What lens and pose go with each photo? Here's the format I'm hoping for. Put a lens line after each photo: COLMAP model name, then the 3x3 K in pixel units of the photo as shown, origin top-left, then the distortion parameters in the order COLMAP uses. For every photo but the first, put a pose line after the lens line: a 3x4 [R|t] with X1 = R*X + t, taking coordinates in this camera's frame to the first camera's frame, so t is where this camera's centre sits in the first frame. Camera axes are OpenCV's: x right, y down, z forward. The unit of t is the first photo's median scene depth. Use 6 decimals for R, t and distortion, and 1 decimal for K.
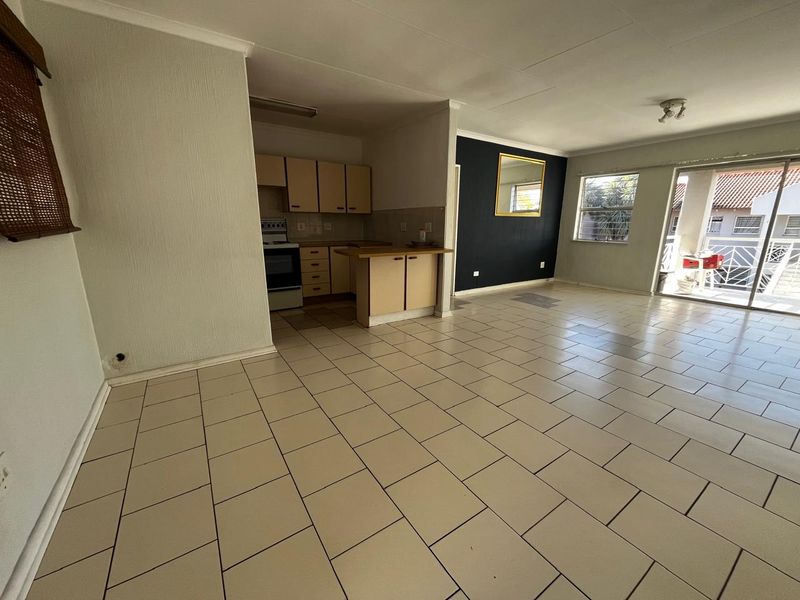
lens RADIAL K [[321.9, 0, 399.6], [0, 321.9, 302.9], [0, 0, 1]] dist [-0.003302, -0.000284]
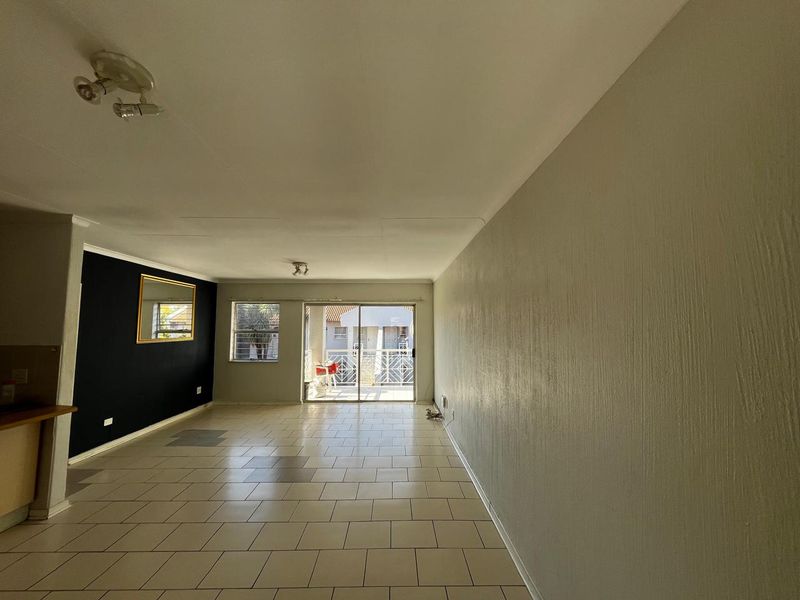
lens RADIAL K [[321.9, 0, 398.1], [0, 321.9, 301.2], [0, 0, 1]] dist [-0.003302, -0.000284]
pose [[0.540902, 0.065975, 0.838494, -0.042942], [0.203348, 0.957086, -0.206483, -0.080474], [-0.816134, 0.282193, 0.504274, 0.013426]]
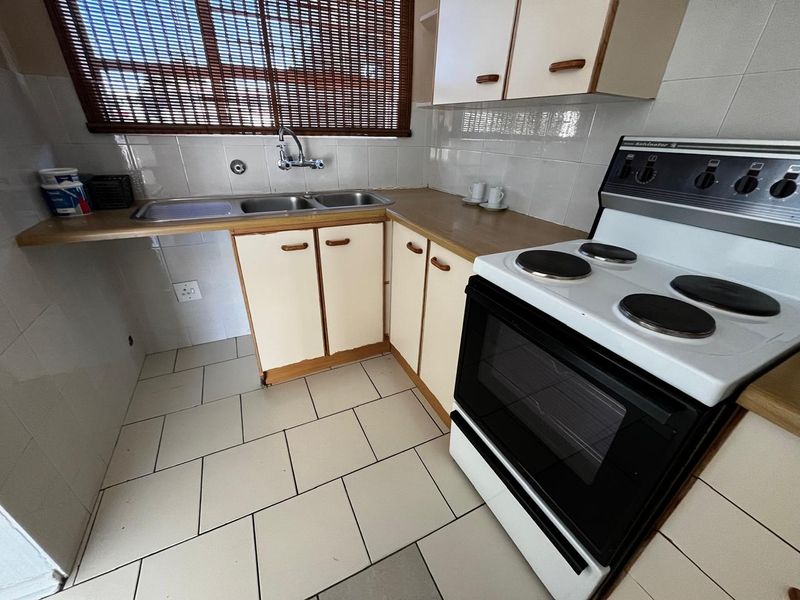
lens RADIAL K [[321.9, 0, 401.6], [0, 321.9, 301.4], [0, 0, 1]] dist [-0.003302, -0.000284]
pose [[-0.131221, 0.457166, -0.879648, -0.197601], [-0.270815, 0.837039, 0.475421, -0.210773], [0.953646, 0.300607, 0.013970, 0.808604]]
